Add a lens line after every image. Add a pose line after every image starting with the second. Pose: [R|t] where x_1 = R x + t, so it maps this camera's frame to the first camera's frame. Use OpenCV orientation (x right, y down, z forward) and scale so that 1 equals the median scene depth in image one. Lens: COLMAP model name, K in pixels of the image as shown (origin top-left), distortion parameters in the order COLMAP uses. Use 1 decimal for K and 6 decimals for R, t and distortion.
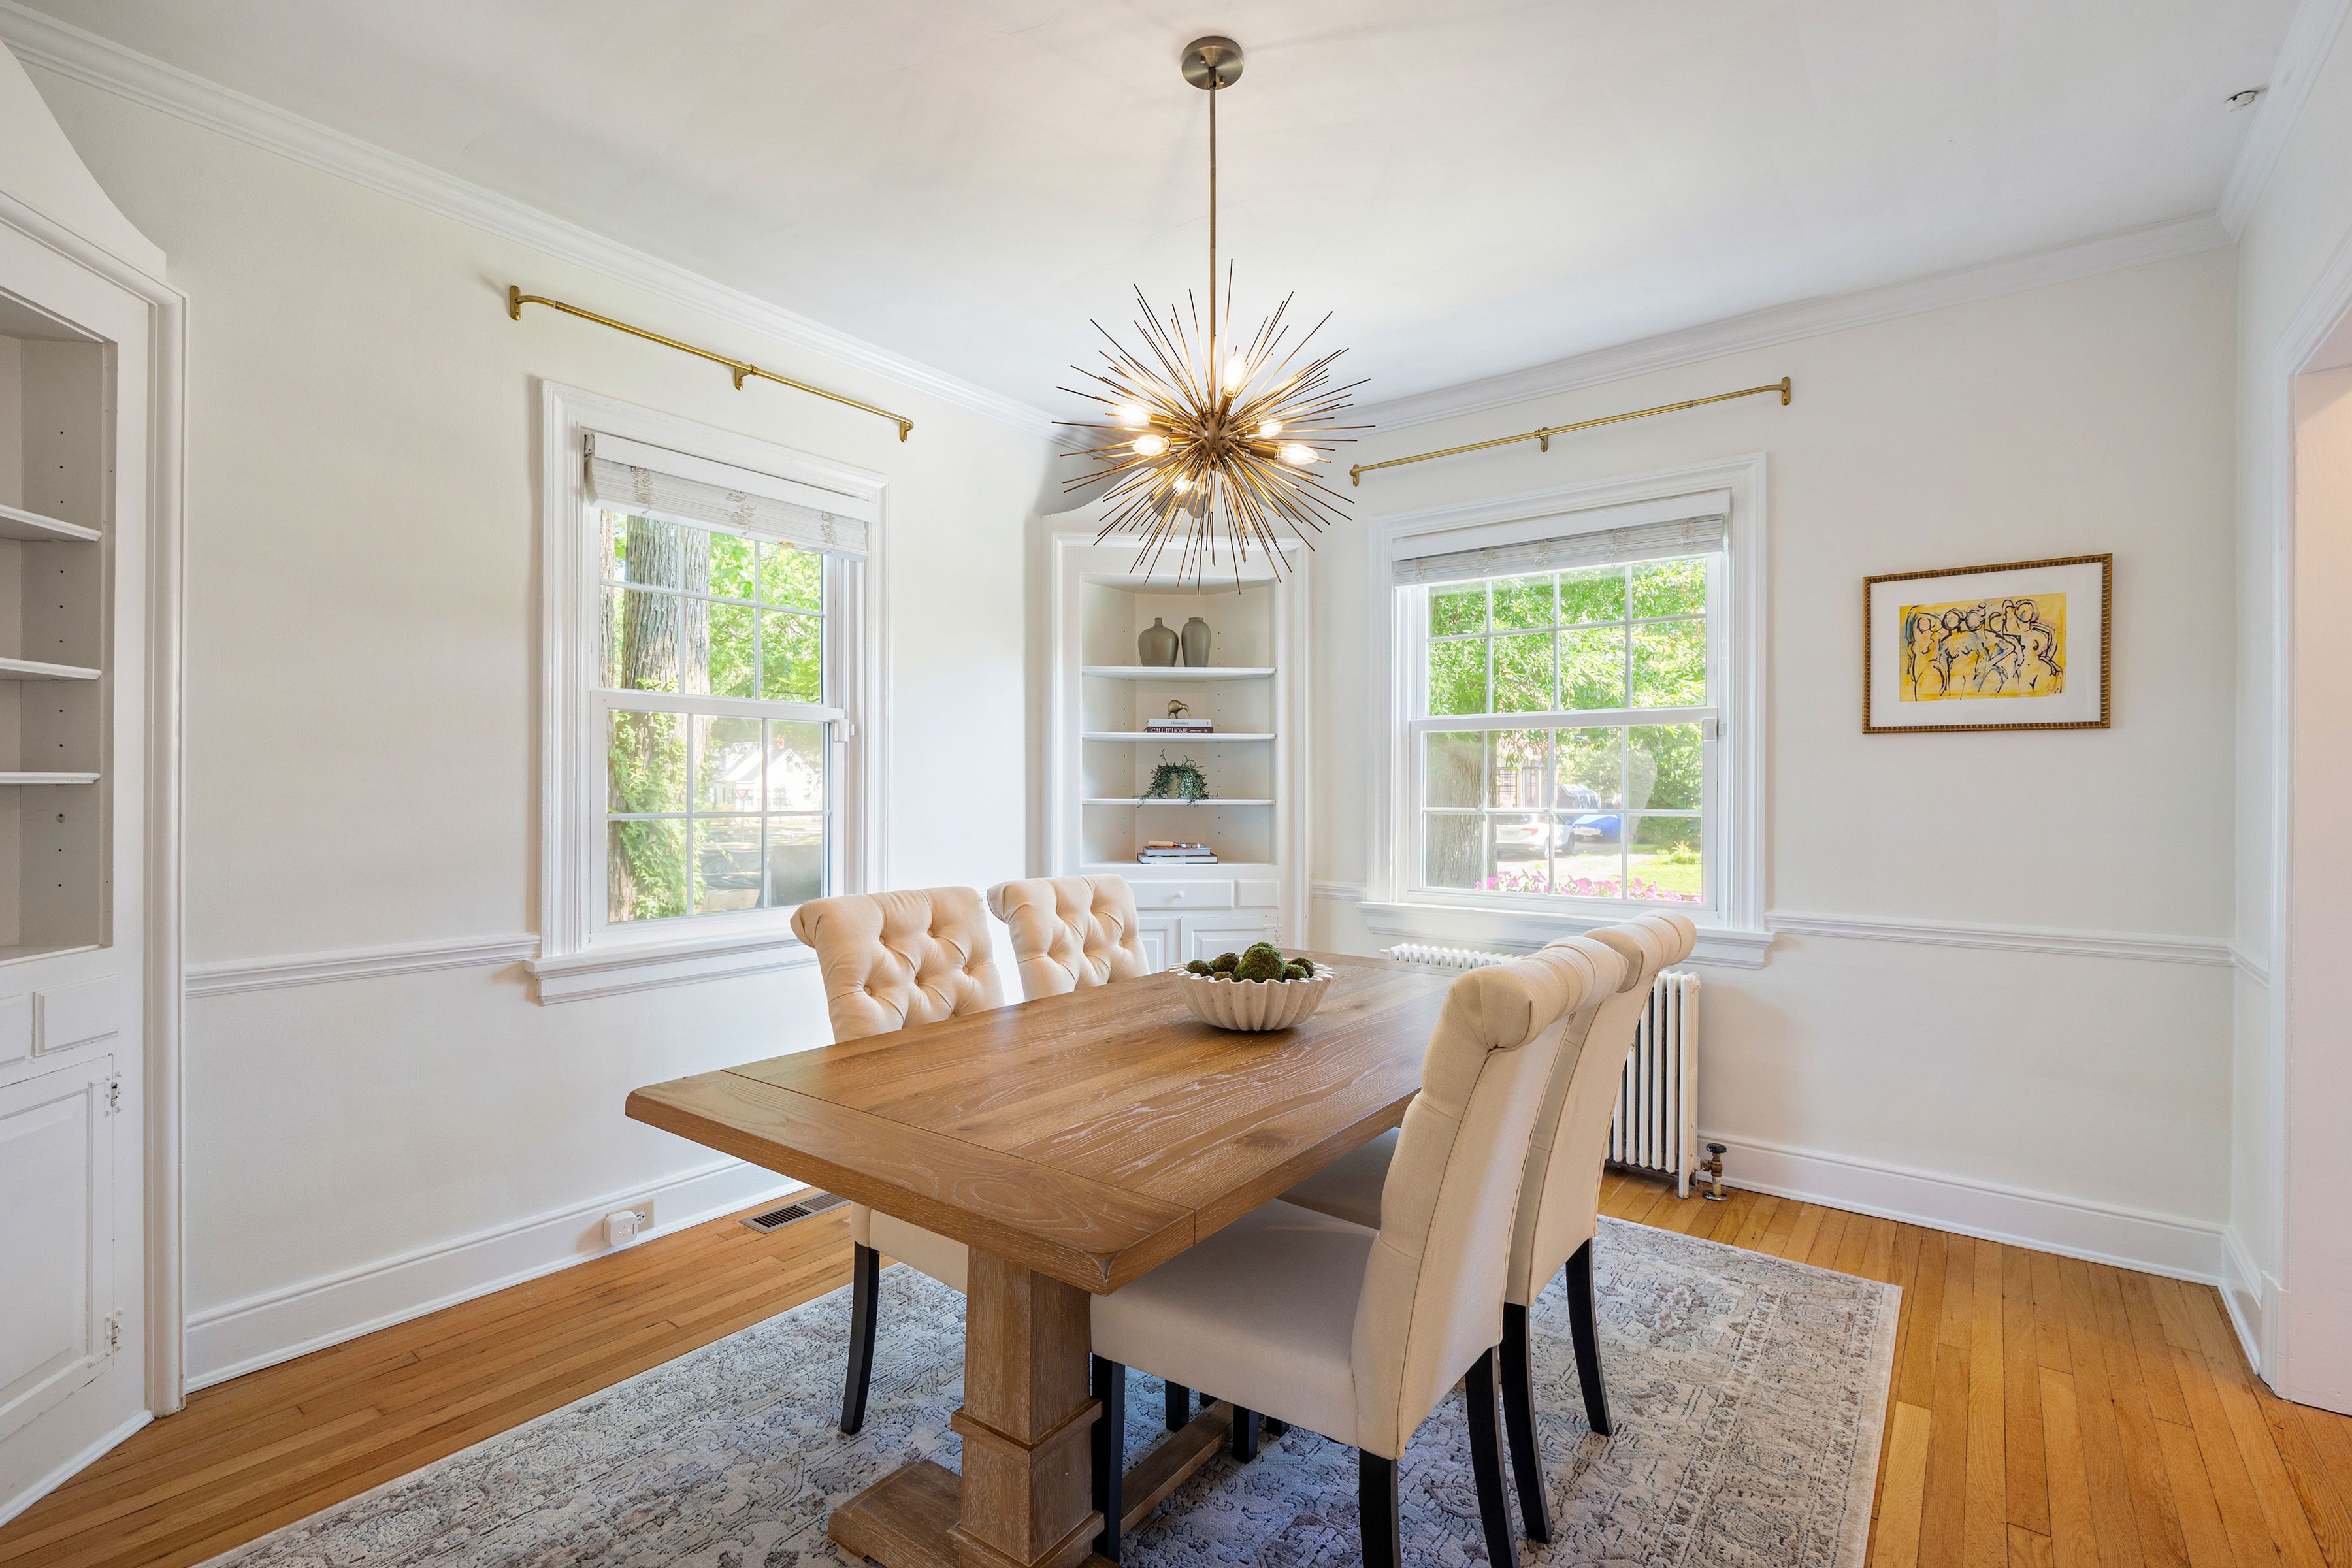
lens RADIAL K [[1093.9, 0, 1185.2], [0, 1093.9, 780.3], [0, 0, 1]] dist [0.001652, 0.000191]
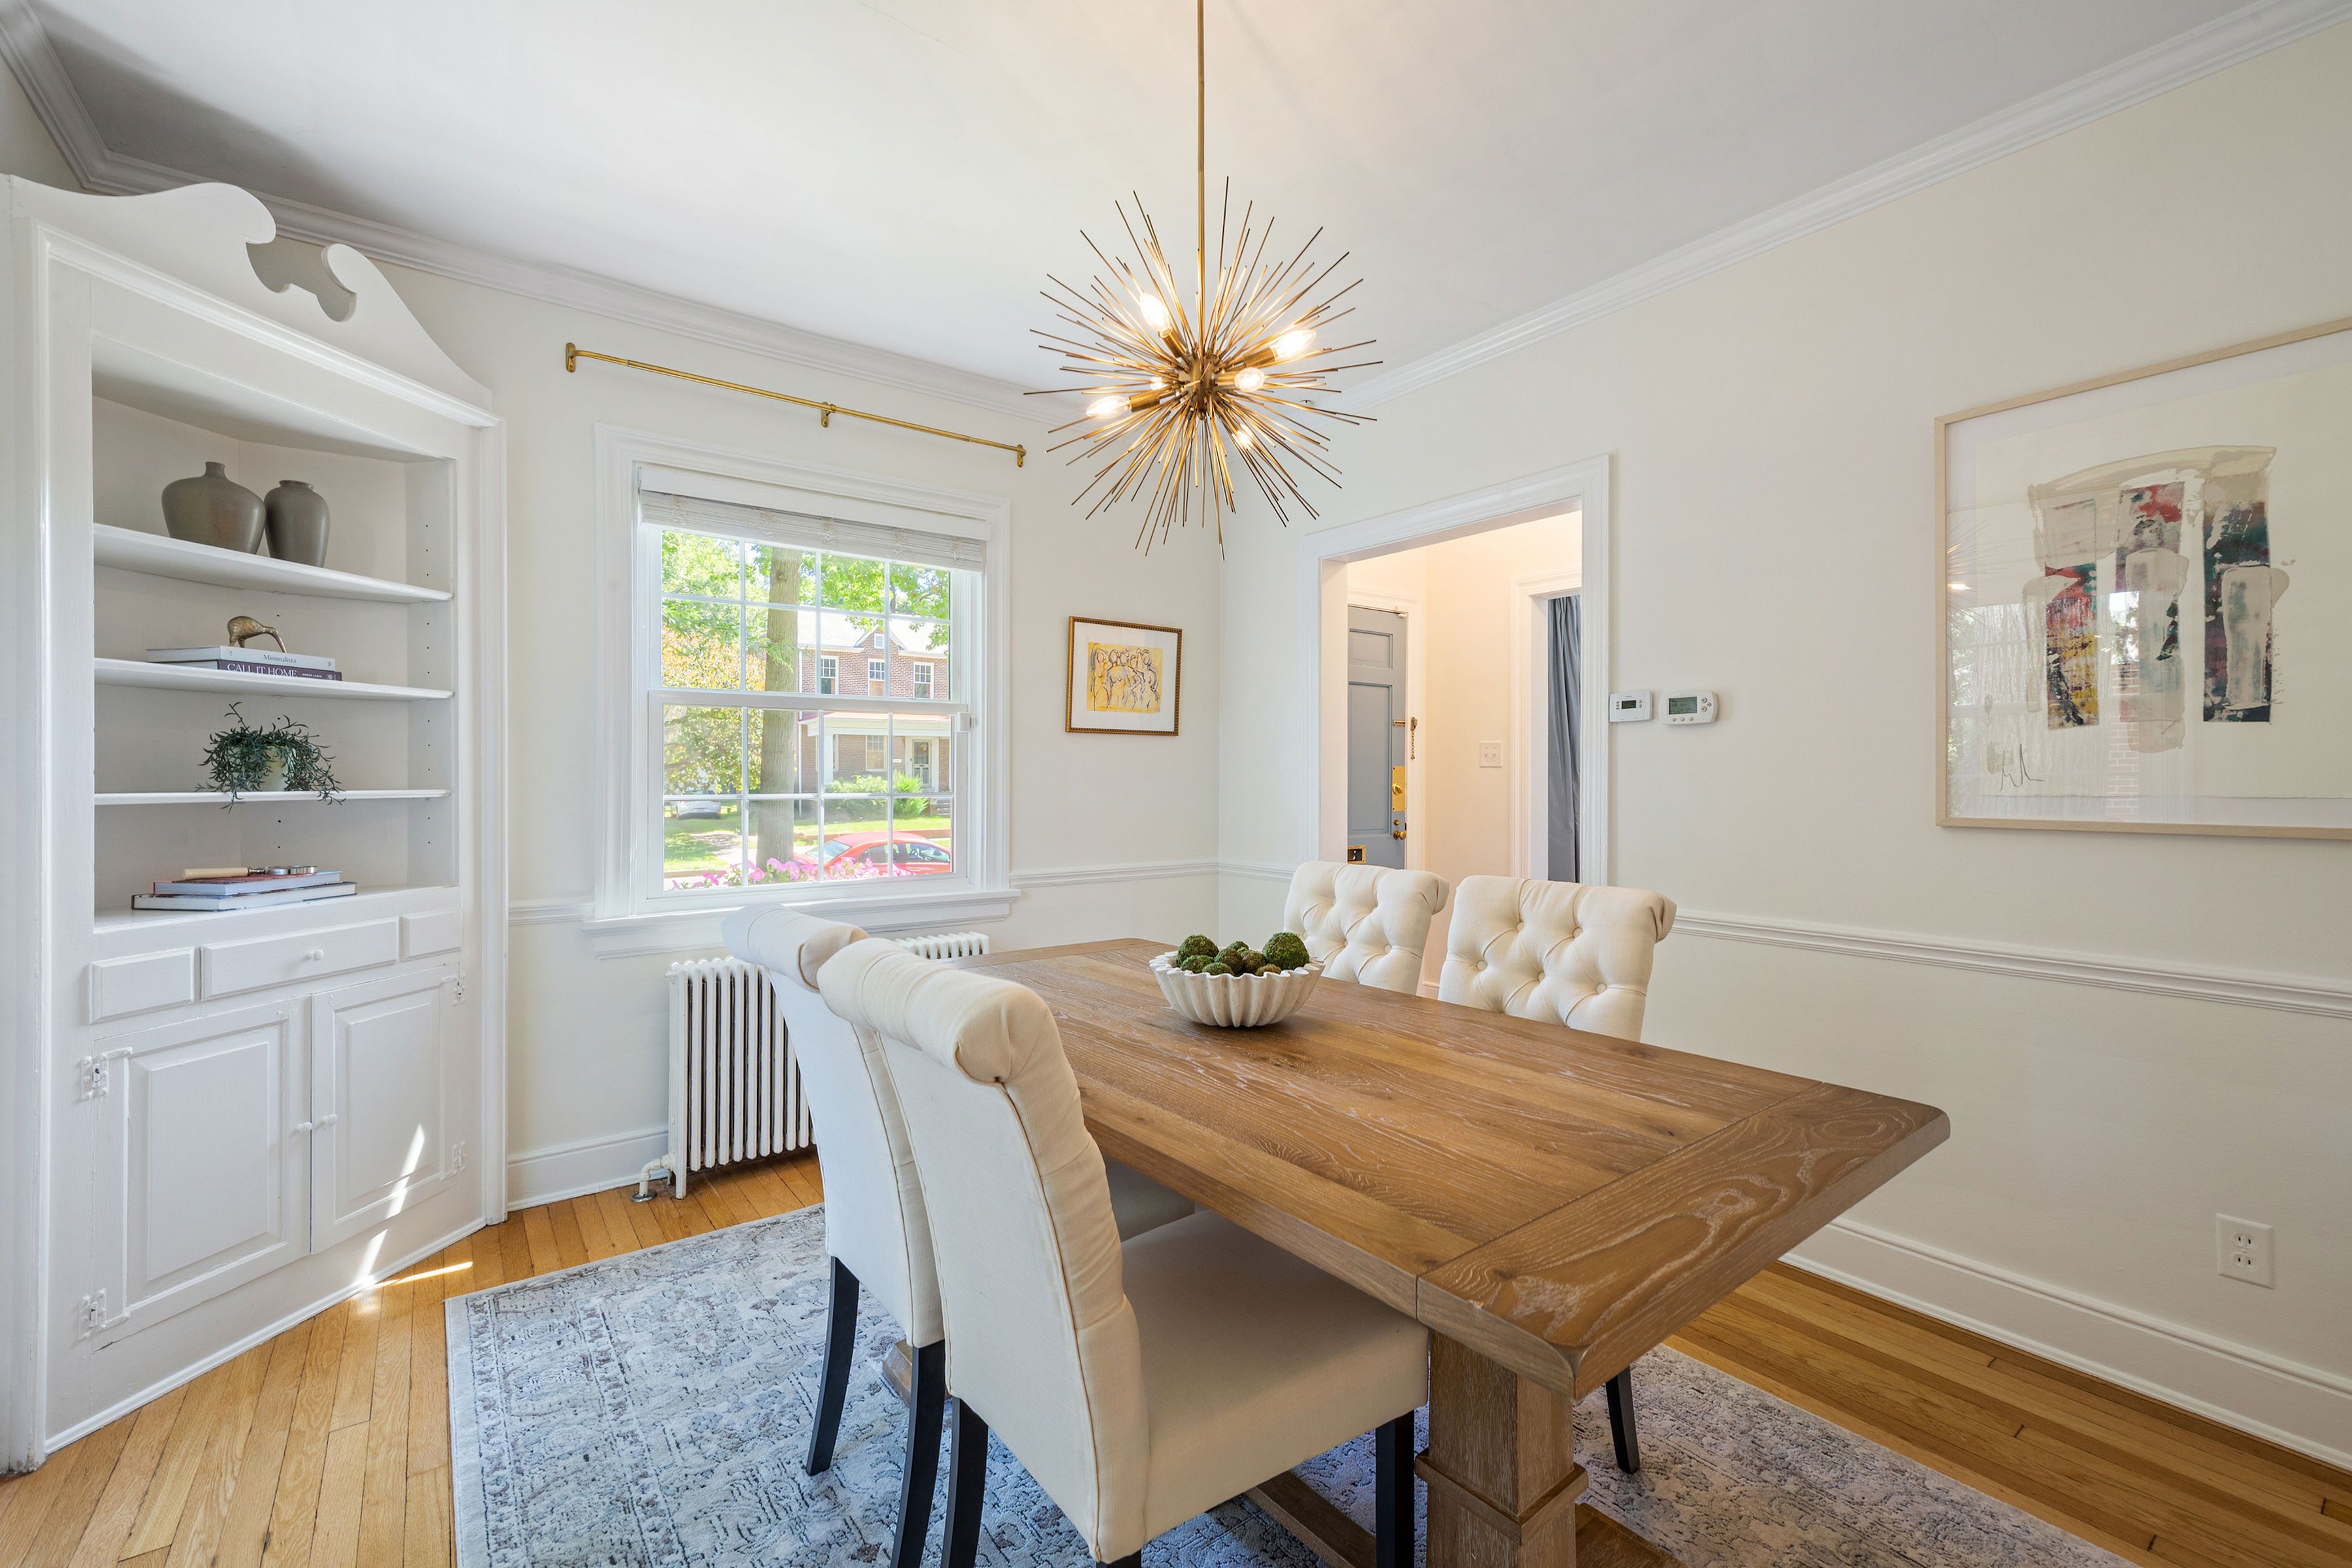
lens RADIAL K [[983.9, 0, 1177.5], [0, 983.9, 780.0], [0, 0, 1]] dist [-0.002494, -0.000211]
pose [[0.258306, -0.004666, 0.966052, -0.482620], [-0.003930, 0.999975, 0.005881, 0.008246], [-0.966055, -0.005316, 0.258281, 0.519715]]
